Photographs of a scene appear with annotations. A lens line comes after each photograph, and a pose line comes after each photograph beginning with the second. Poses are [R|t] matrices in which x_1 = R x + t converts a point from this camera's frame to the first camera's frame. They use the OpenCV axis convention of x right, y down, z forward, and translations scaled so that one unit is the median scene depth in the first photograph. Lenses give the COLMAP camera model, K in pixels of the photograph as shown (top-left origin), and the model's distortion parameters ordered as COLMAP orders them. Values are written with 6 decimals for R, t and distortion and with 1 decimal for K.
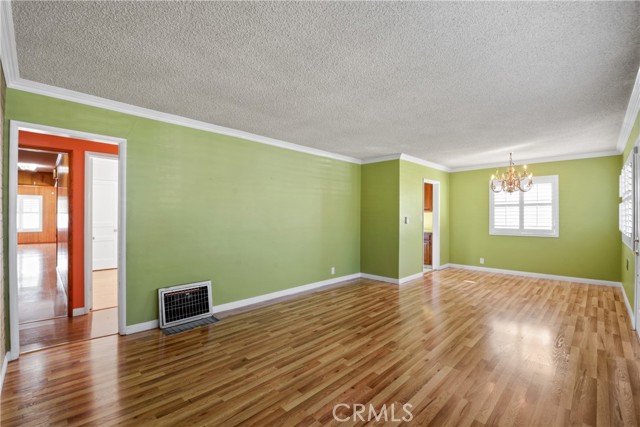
lens RADIAL K [[279.9, 0, 324.0], [0, 279.9, 214.6], [0, 0, 1]] dist [-0.002094, -0.000764]
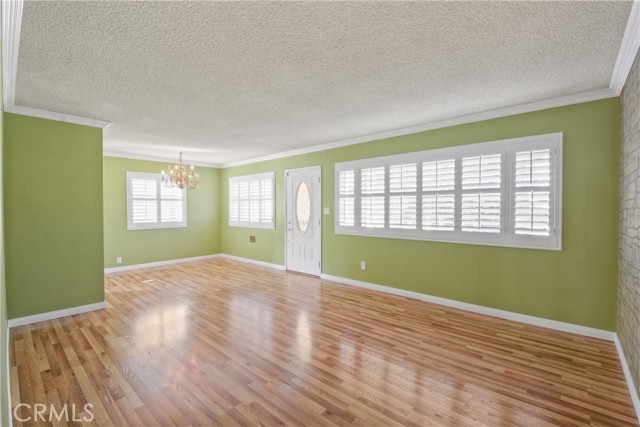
lens RADIAL K [[286.8, 0, 320.0], [0, 286.8, 213.5], [0, 0, 1]] dist [-0.001491, -0.000542]
pose [[-0.047424, -0.015169, 0.998760, -0.432664], [-0.000851, 0.999885, 0.015146, 0.001657], [-0.998874, -0.000132, -0.047431, 0.456431]]
